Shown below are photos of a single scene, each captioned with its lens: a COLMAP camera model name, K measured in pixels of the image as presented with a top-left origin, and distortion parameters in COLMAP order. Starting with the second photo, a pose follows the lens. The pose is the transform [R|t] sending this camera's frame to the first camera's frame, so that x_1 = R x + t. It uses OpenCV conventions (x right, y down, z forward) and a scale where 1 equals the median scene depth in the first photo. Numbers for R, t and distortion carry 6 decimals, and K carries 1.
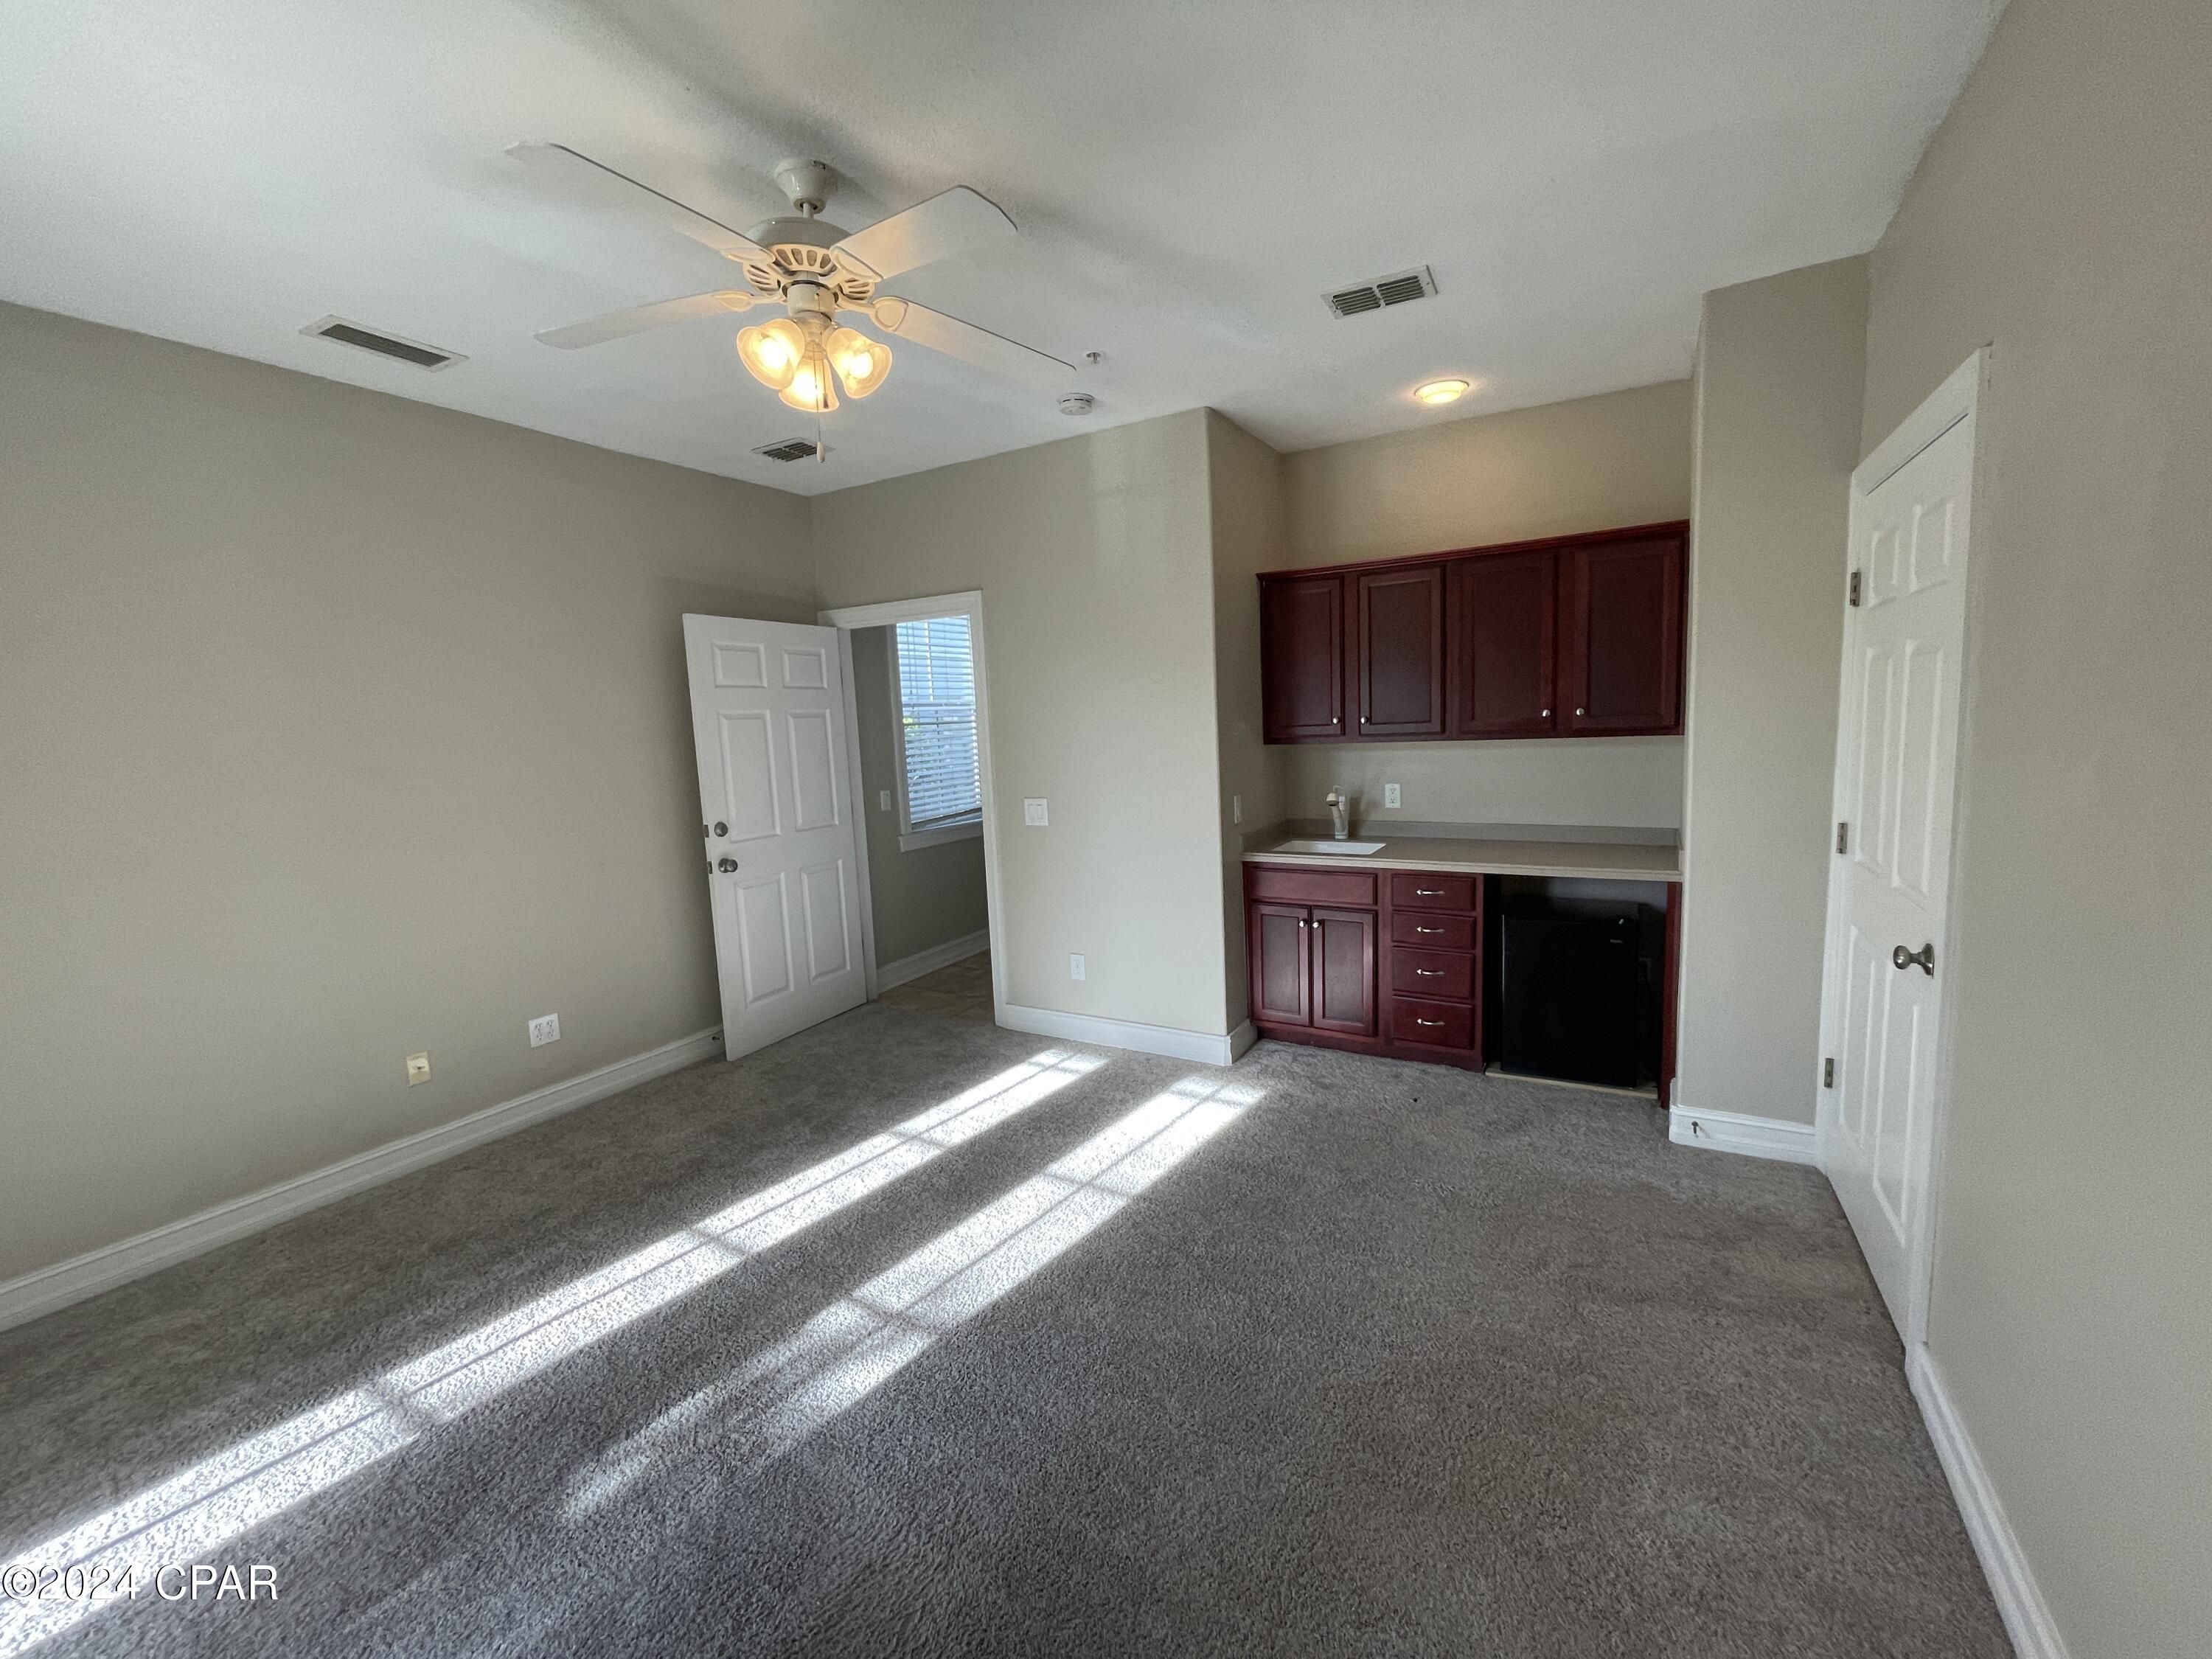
lens RADIAL K [[900.3, 0, 1096.9], [0, 900.3, 822.6], [0, 0, 1]] dist [-0.001351, -0.000553]
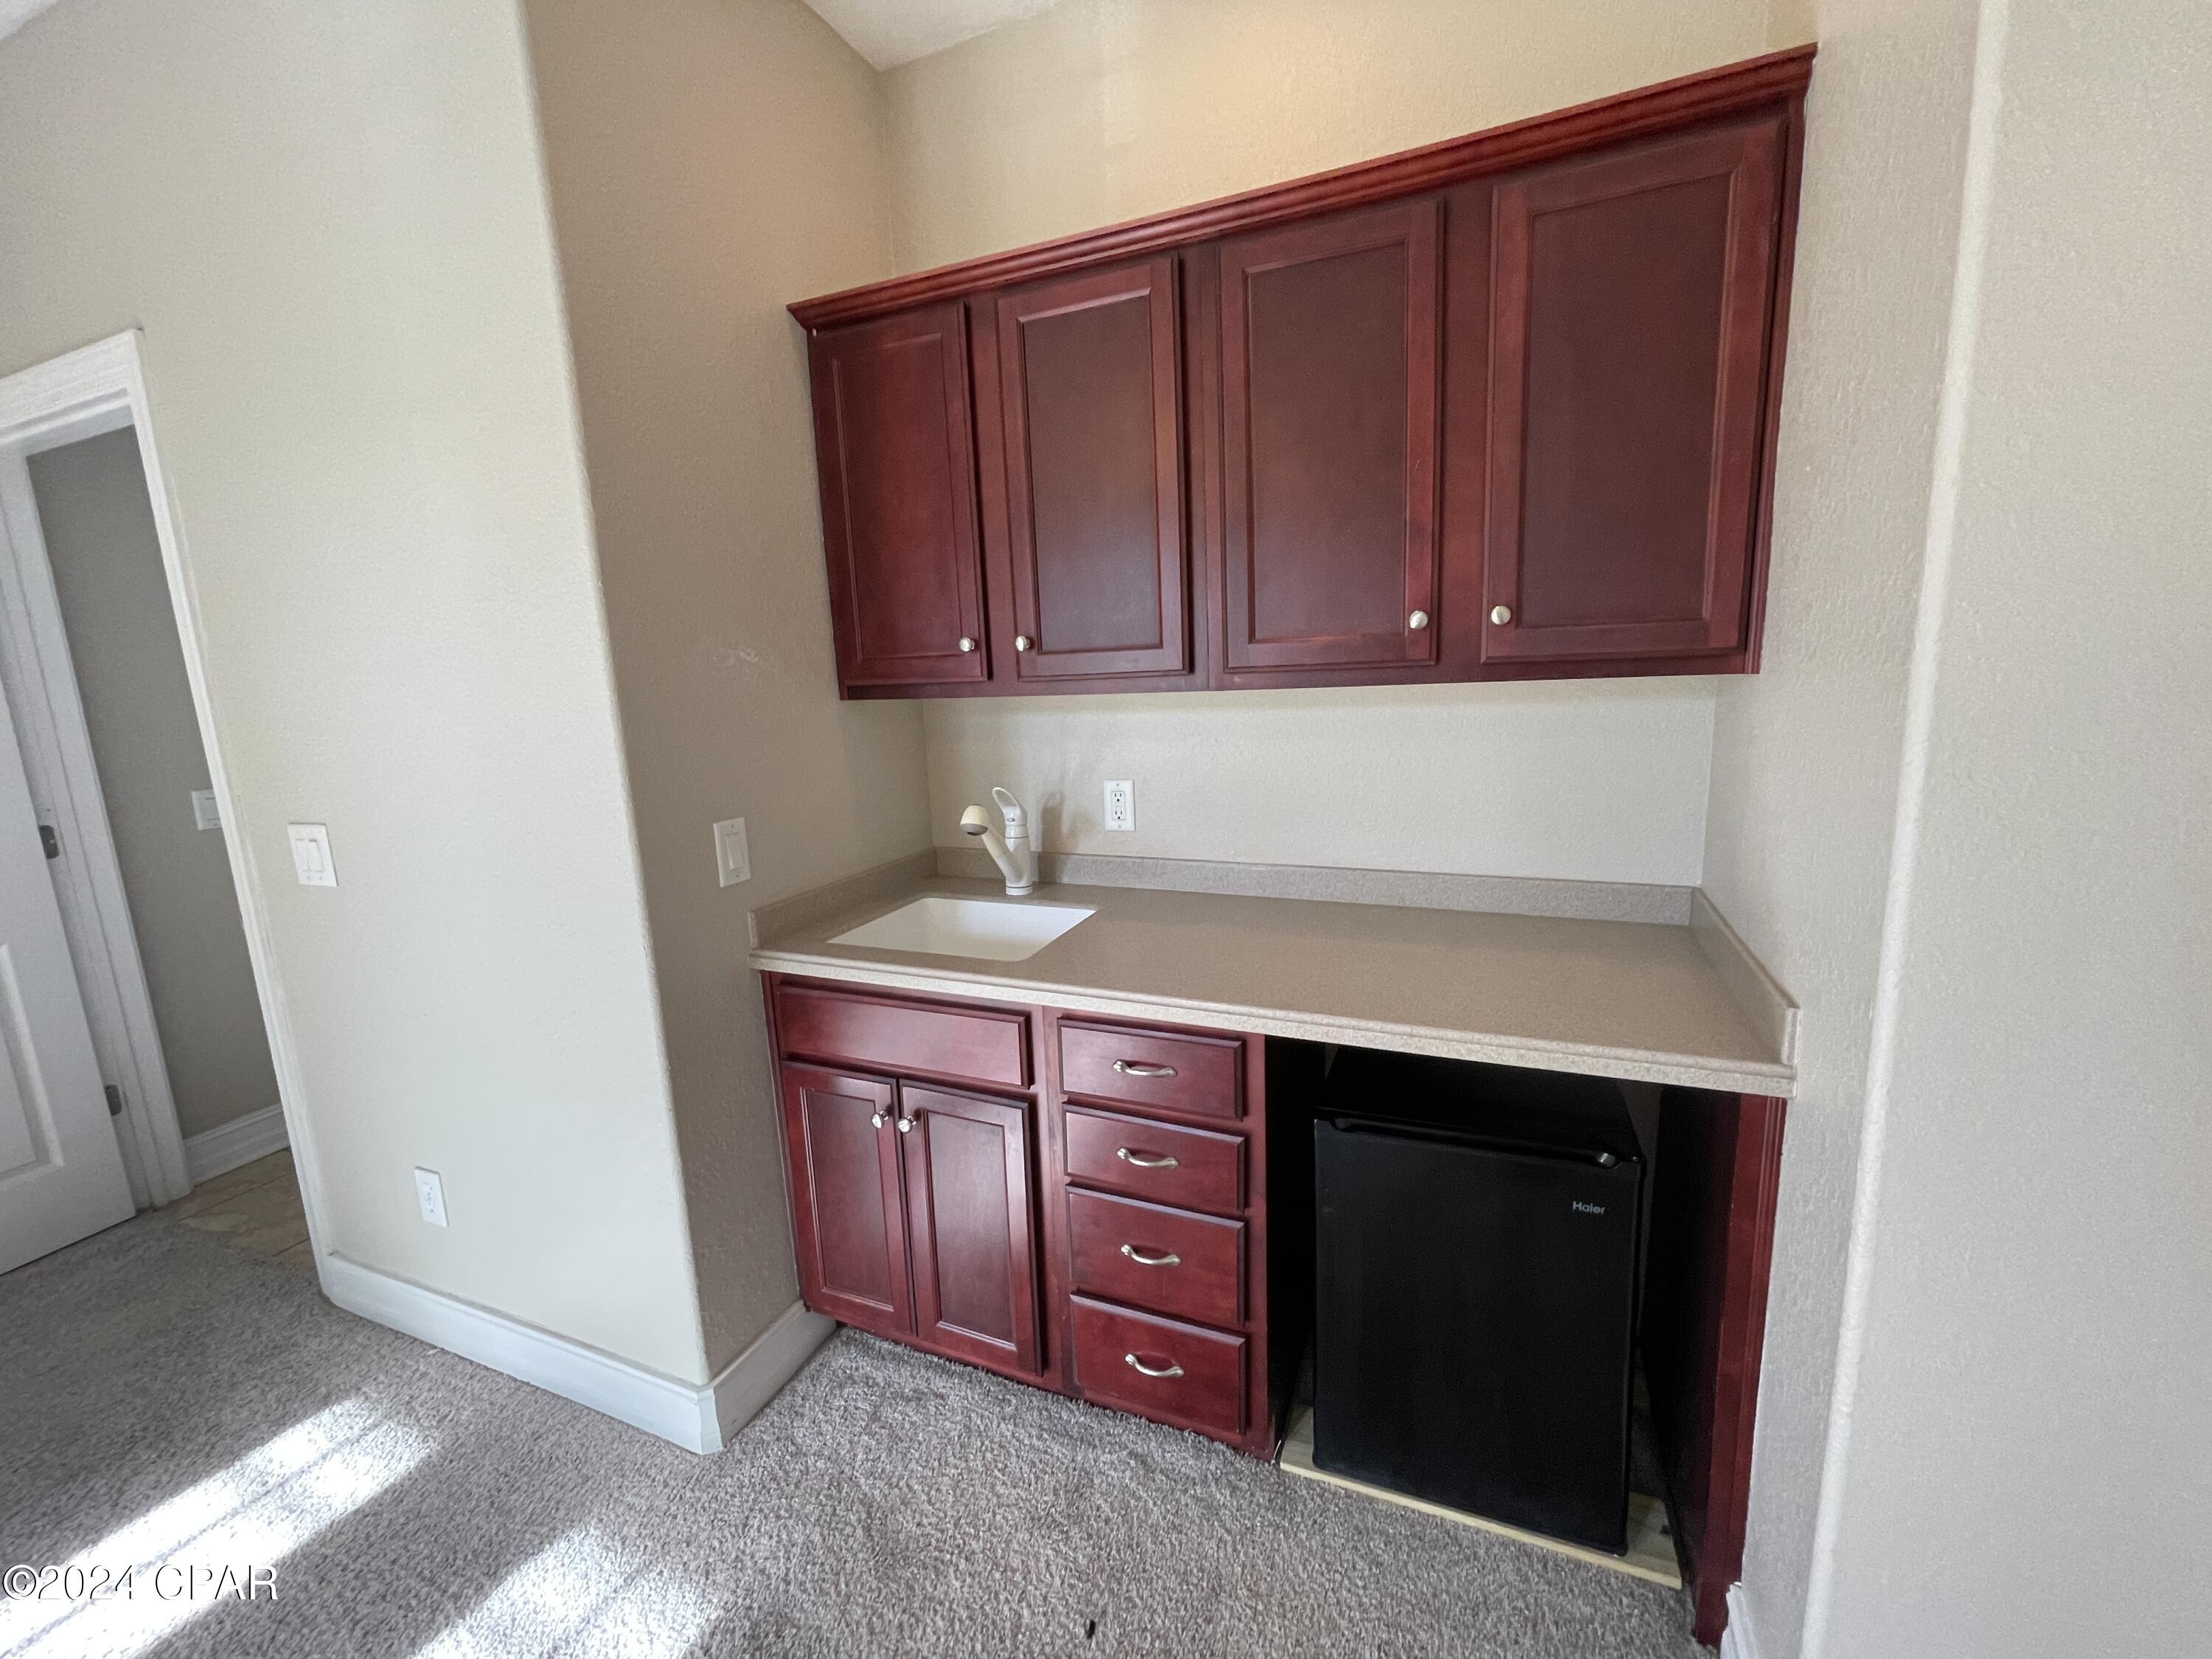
lens RADIAL K [[900.3, 0, 1105.8], [0, 900.3, 830.5], [0, 0, 1]] dist [-0.001351, -0.000553]
pose [[0.989261, -0.019220, 0.144892, 0.274793], [0.011741, 0.998562, 0.052302, -0.046028], [-0.145689, -0.050039, 0.988064, 0.564283]]
